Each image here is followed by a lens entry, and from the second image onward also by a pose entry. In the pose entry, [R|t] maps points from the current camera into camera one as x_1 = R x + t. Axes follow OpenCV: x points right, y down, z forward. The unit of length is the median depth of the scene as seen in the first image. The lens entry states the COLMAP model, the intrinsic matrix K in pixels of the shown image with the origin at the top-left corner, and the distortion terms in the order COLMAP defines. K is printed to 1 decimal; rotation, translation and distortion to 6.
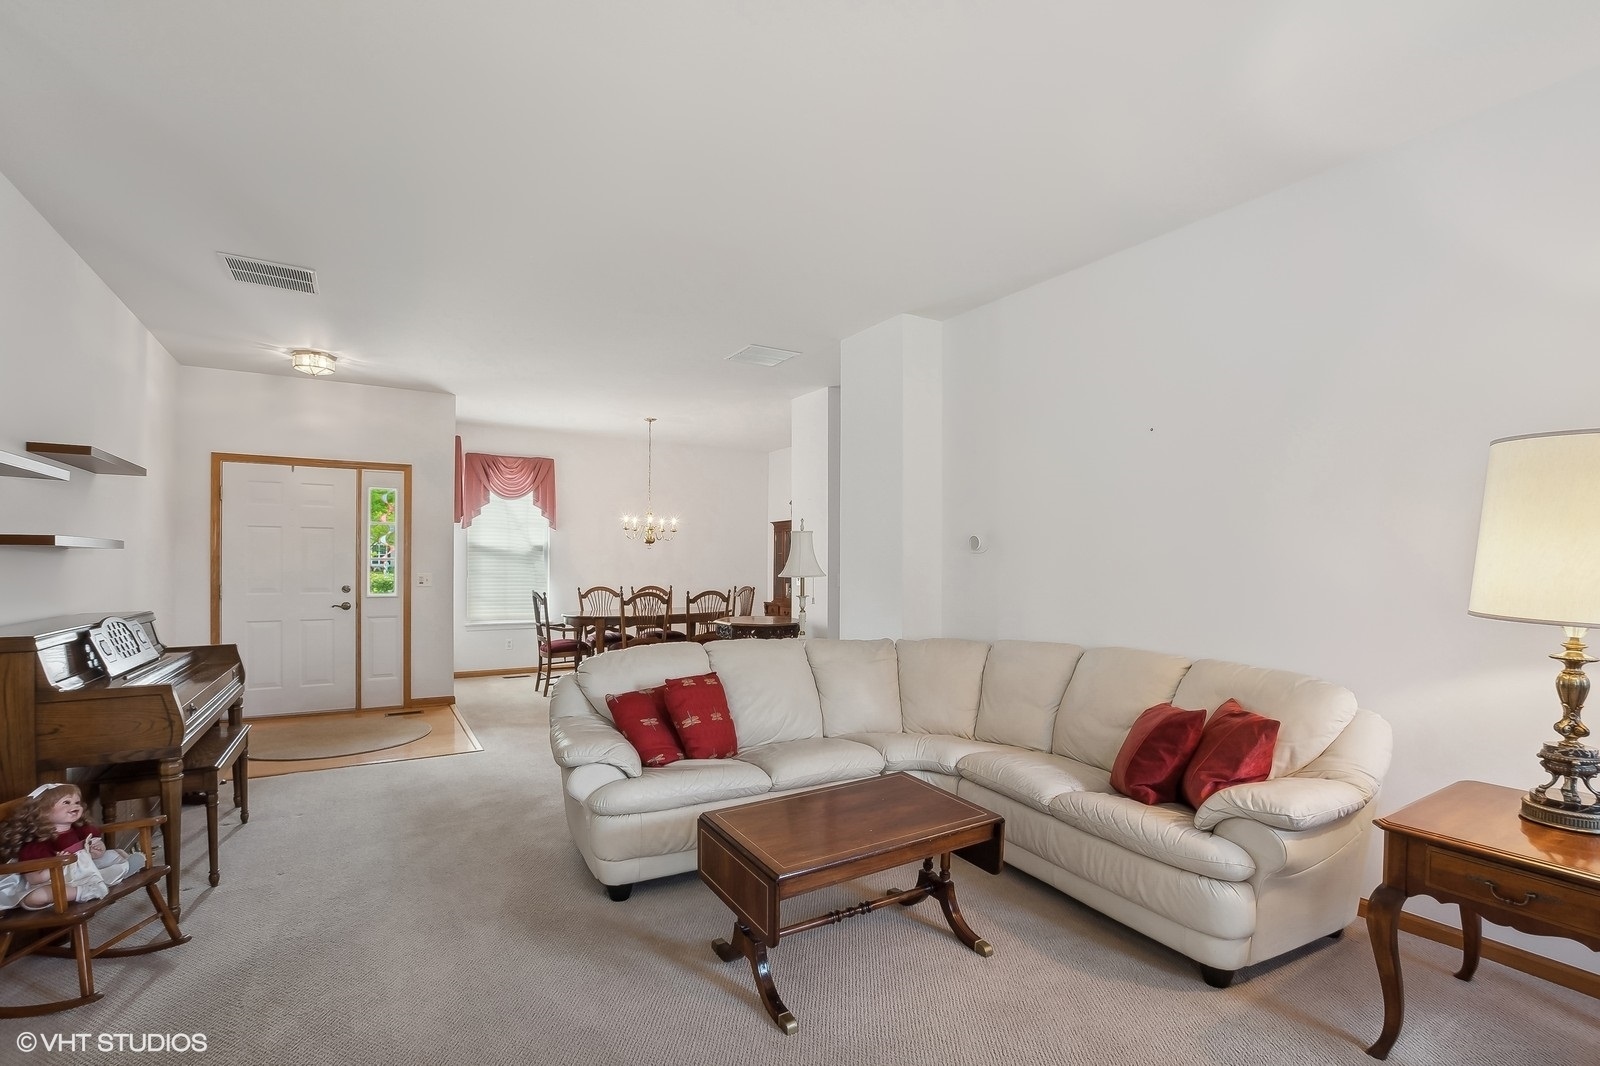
lens RADIAL K [[738.4, 0, 805.0], [0, 738.4, 558.8], [0, 0, 1]] dist [-0.023811, -0.000267]
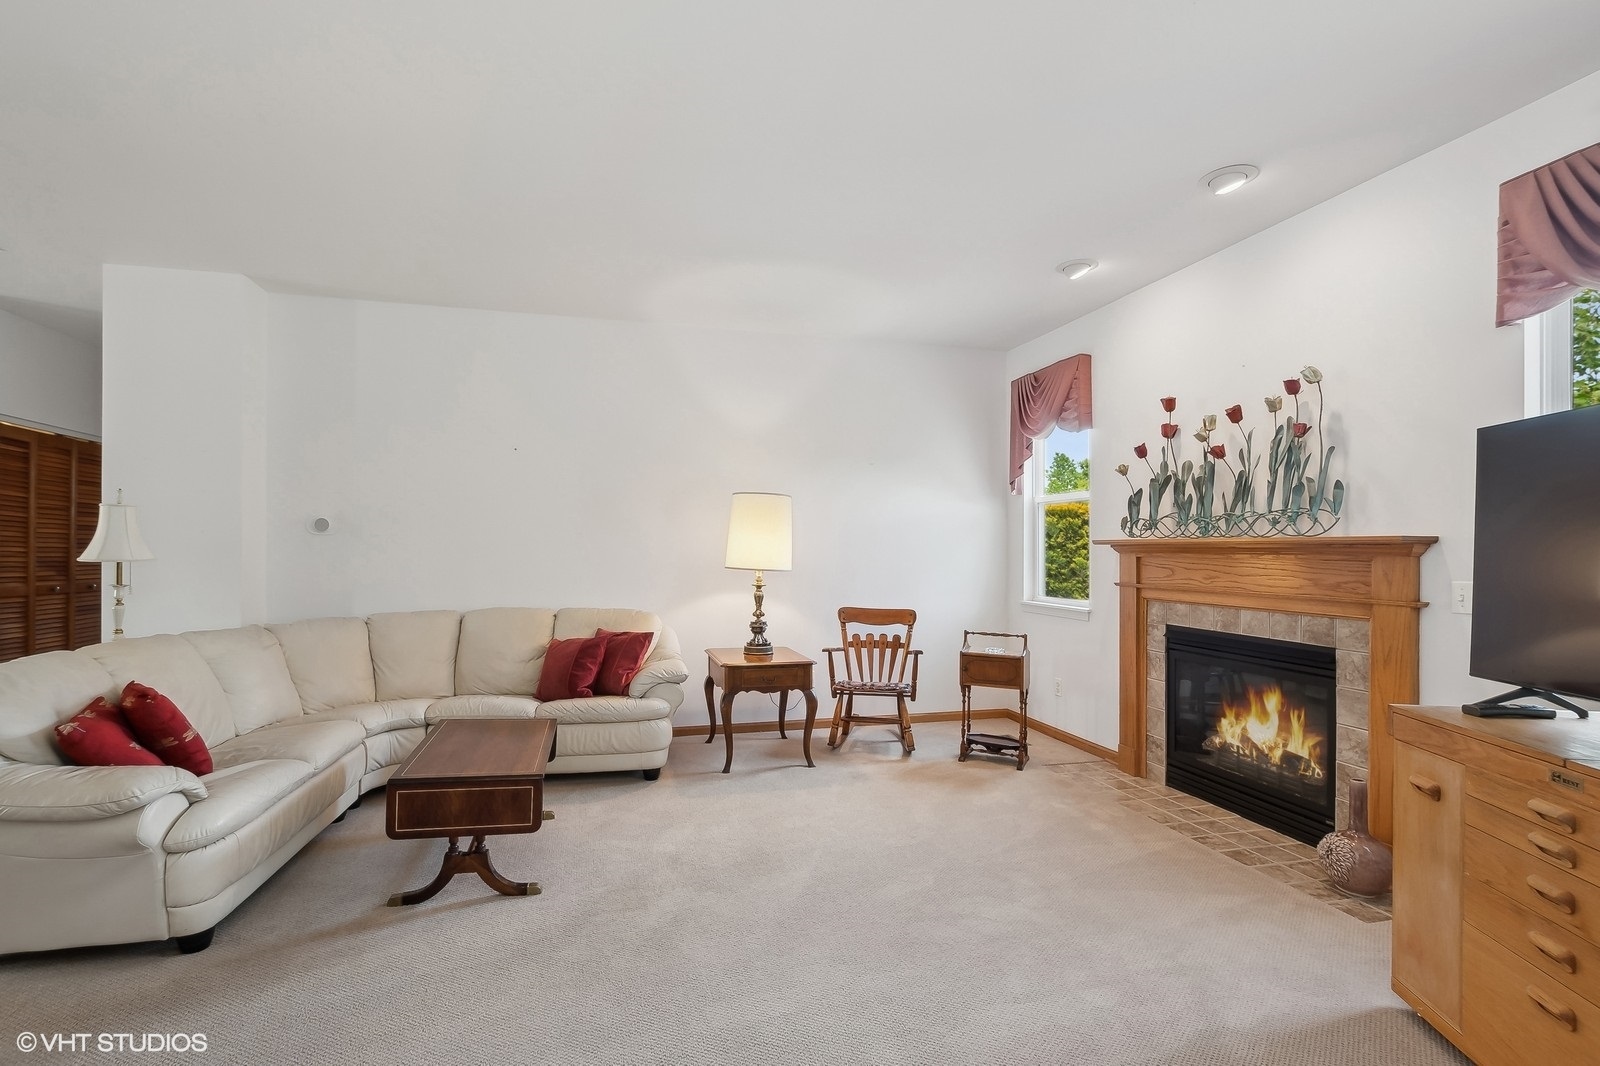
lens RADIAL K [[723.4, 0, 802.9], [0, 723.4, 541.5], [0, 0, 1]] dist [-0.023822, 0.000410]
pose [[0.281180, 0.005309, 0.959640, -0.894841], [-0.006617, 0.999972, -0.003593, 0.000356], [-0.959632, -0.005339, 0.281208, 0.123504]]
